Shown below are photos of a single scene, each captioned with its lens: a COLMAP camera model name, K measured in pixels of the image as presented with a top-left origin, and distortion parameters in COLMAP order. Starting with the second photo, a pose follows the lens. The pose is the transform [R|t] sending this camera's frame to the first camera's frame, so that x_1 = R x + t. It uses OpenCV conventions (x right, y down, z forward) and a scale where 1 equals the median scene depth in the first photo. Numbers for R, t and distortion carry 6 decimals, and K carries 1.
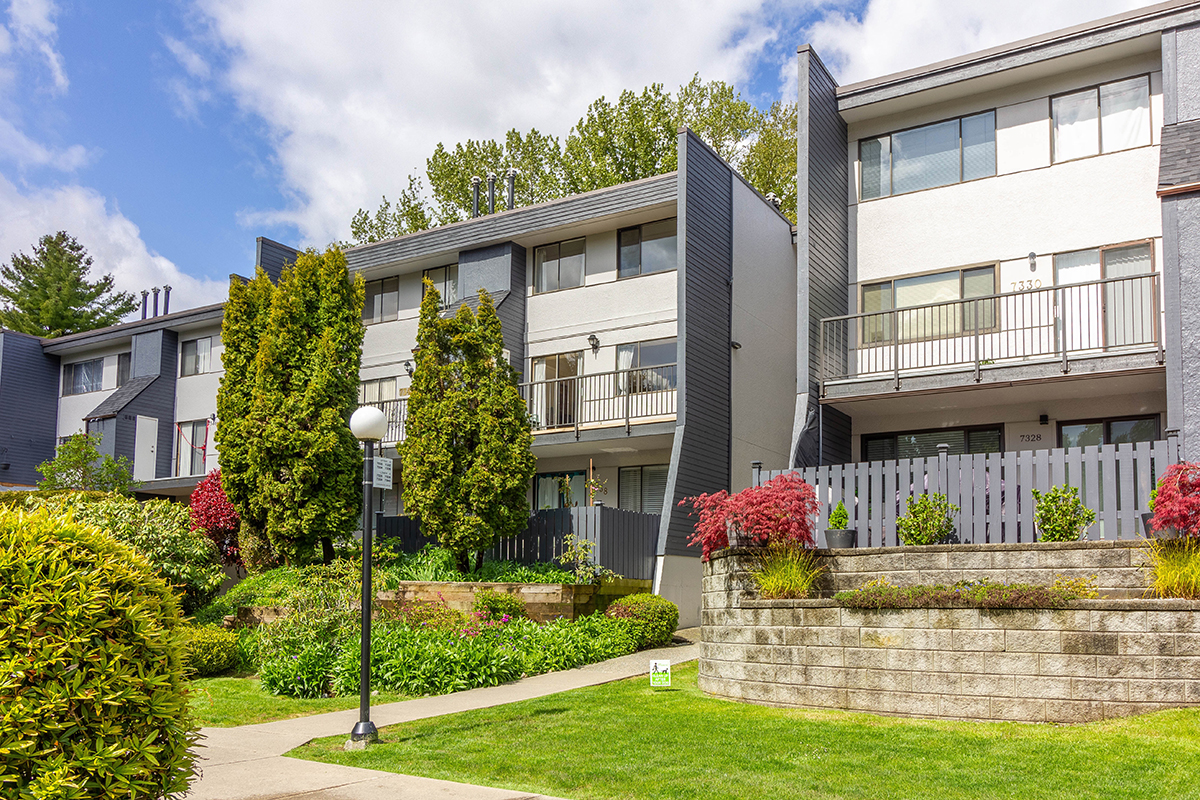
lens RADIAL K [[1027.4, 0, 601.7], [0, 1027.4, 568.2], [0, 0, 1]] dist [0.001627, -0.000571]
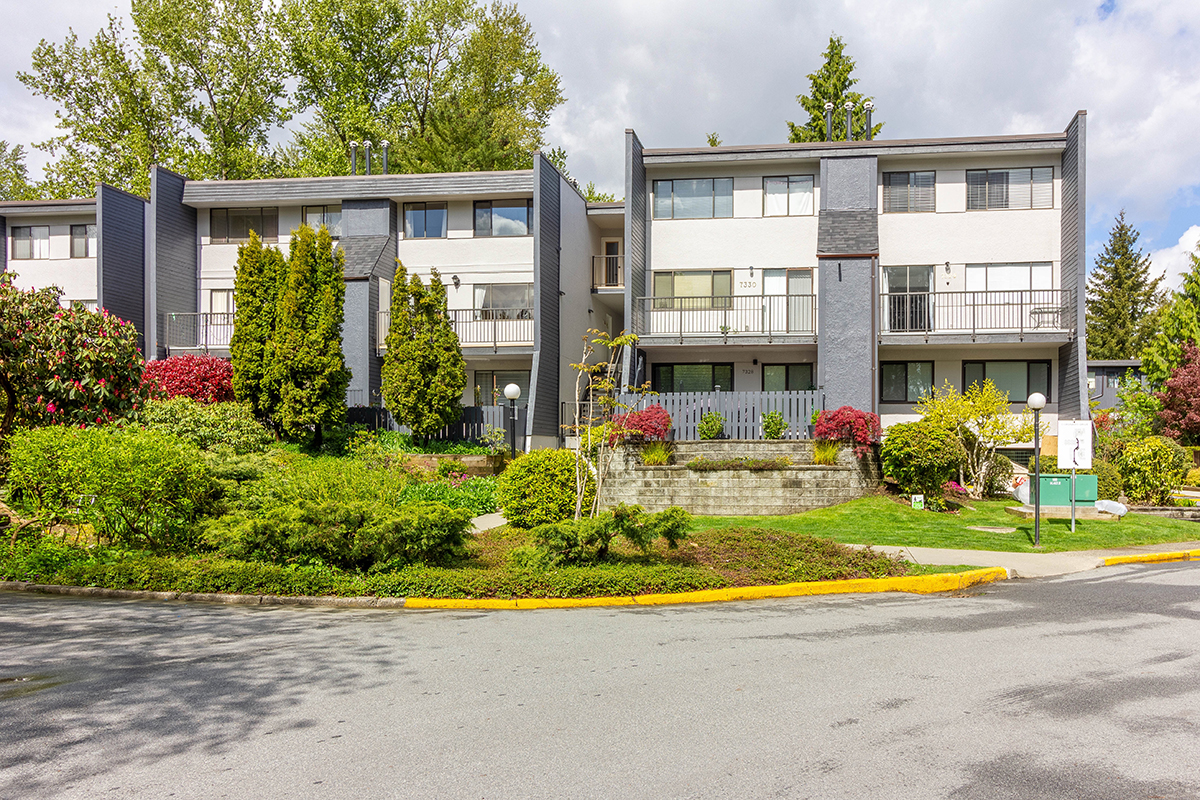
lens RADIAL K [[1027.4, 0, 601.7], [0, 1027.4, 568.2], [0, 0, 1]] dist [0.001627, -0.000571]
pose [[0.949565, -0.040831, 0.310901, -0.390105], [-0.003440, 0.990070, 0.140535, -0.037834], [-0.313552, -0.134517, 0.939995, -0.642095]]
